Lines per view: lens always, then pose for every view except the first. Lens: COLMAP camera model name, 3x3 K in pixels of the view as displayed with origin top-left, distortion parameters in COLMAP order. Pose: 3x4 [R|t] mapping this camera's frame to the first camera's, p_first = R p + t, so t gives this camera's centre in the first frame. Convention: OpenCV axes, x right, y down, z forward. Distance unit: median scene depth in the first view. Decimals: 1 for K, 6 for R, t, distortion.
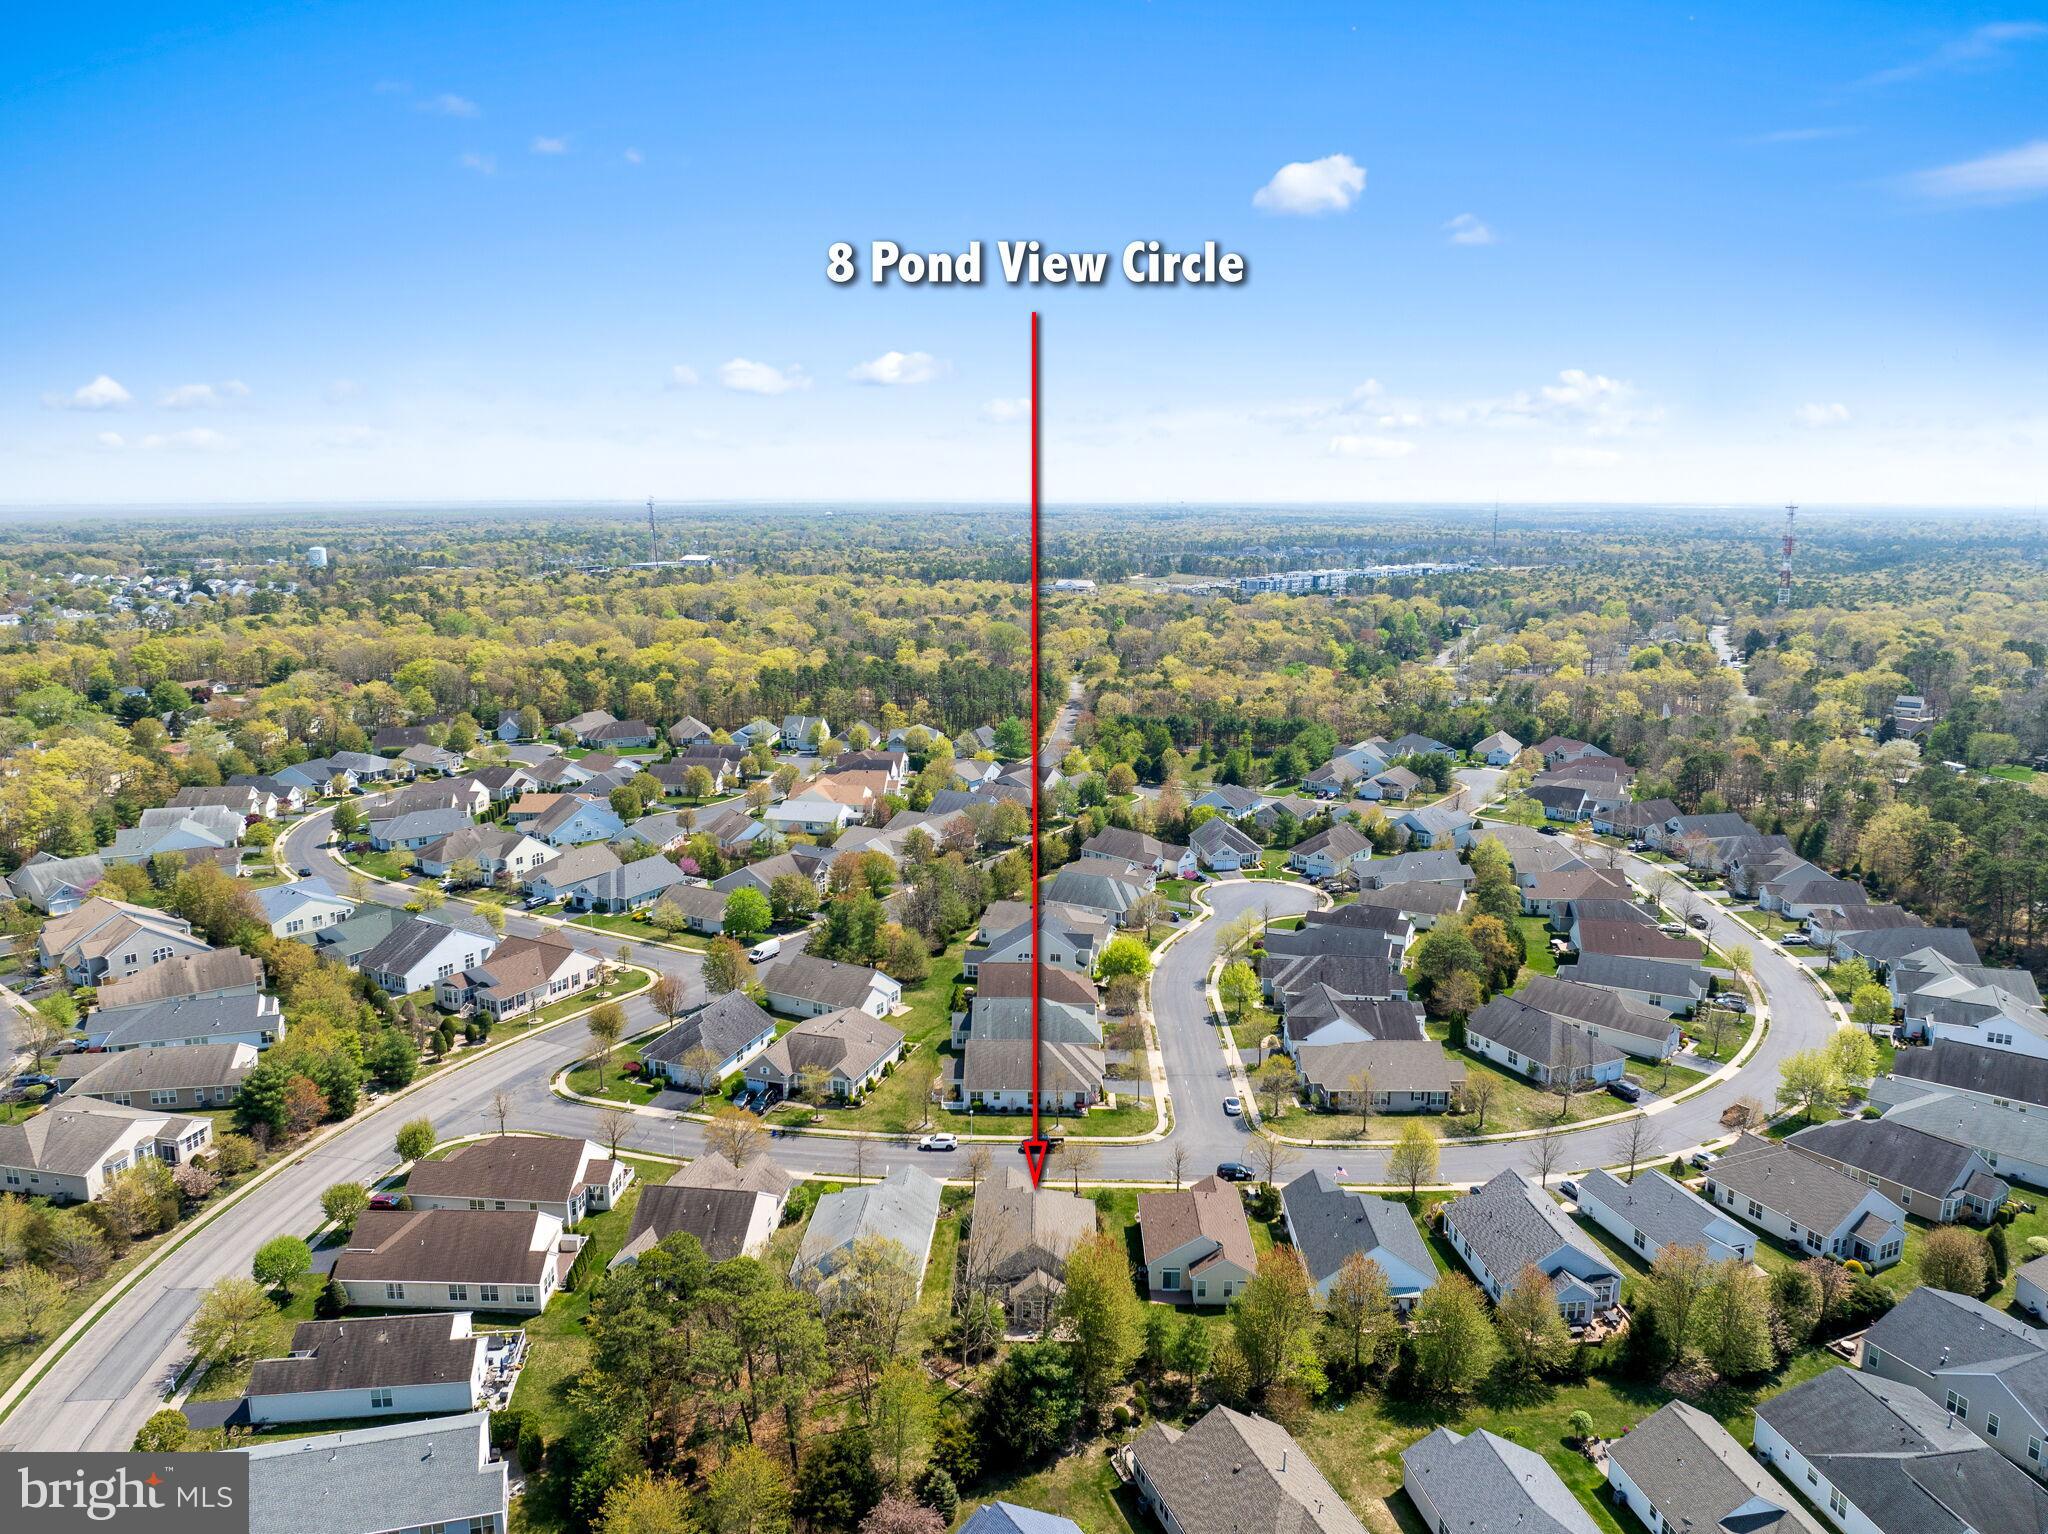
lens RADIAL K [[1425.7, 0, 1026.6], [0, 1425.7, 762.2], [0, 0, 1]] dist [-0.040738, 0.006140]
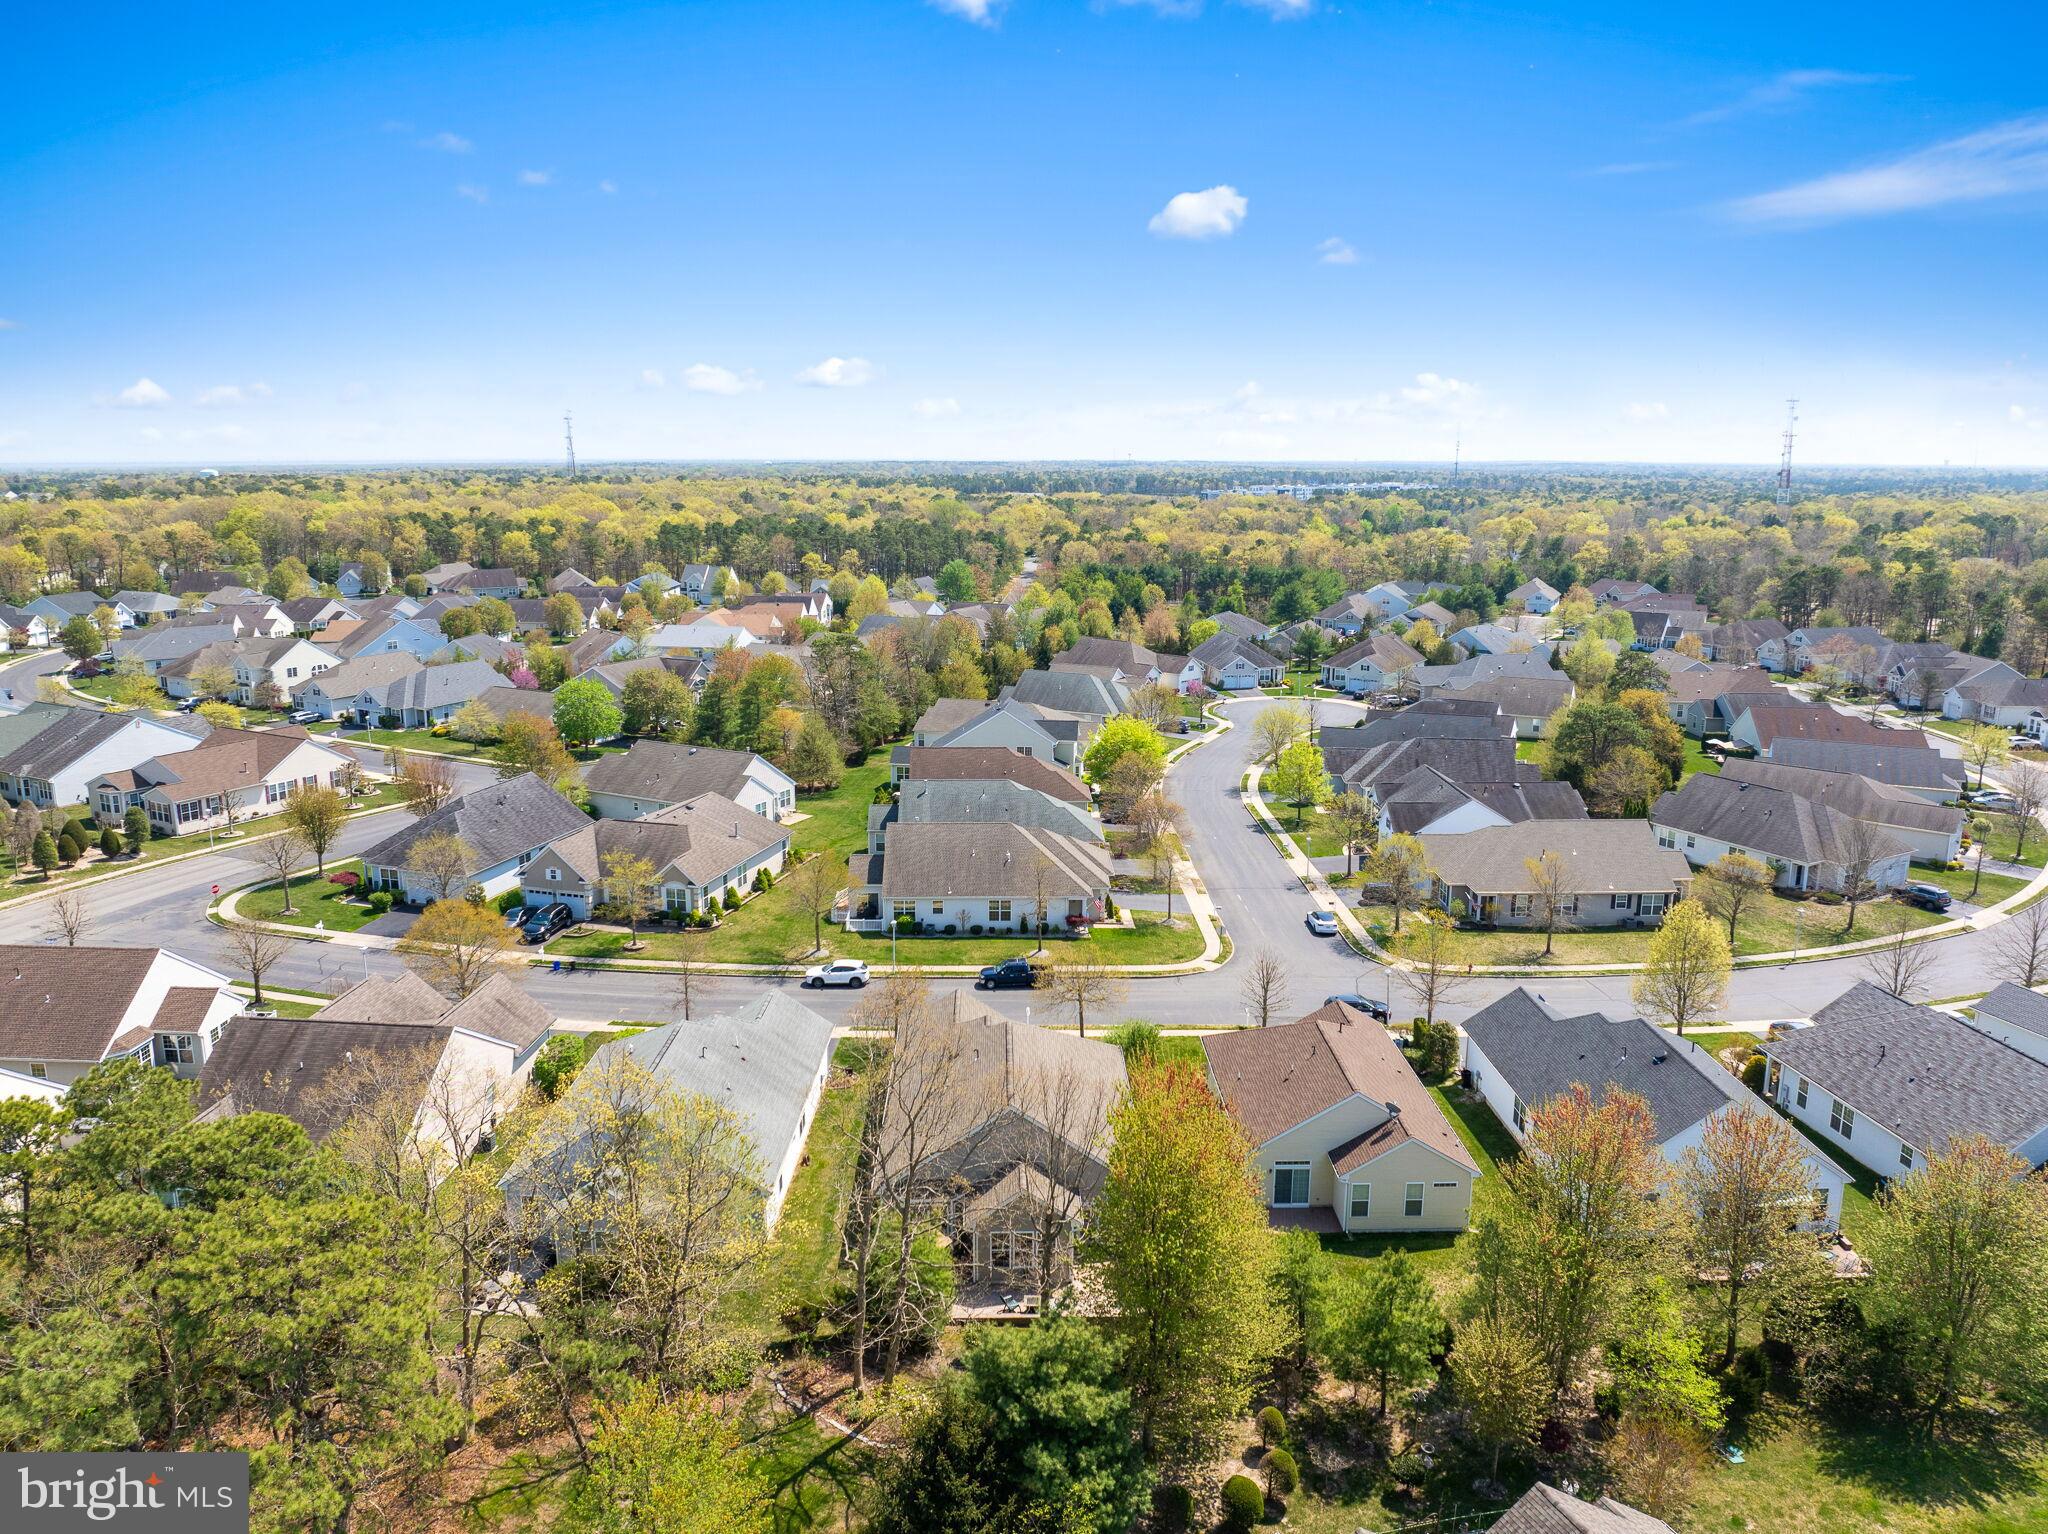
lens RADIAL K [[1425.7, 0, 1027.8], [0, 1425.7, 764.6], [0, 0, 1]] dist [-0.040738, 0.006140]
pose [[0.999246, -0.007184, 0.038146, -0.004674], [0.006166, 0.999623, 0.026741, 0.134141], [-0.038324, -0.026485, 0.998914, 0.336571]]
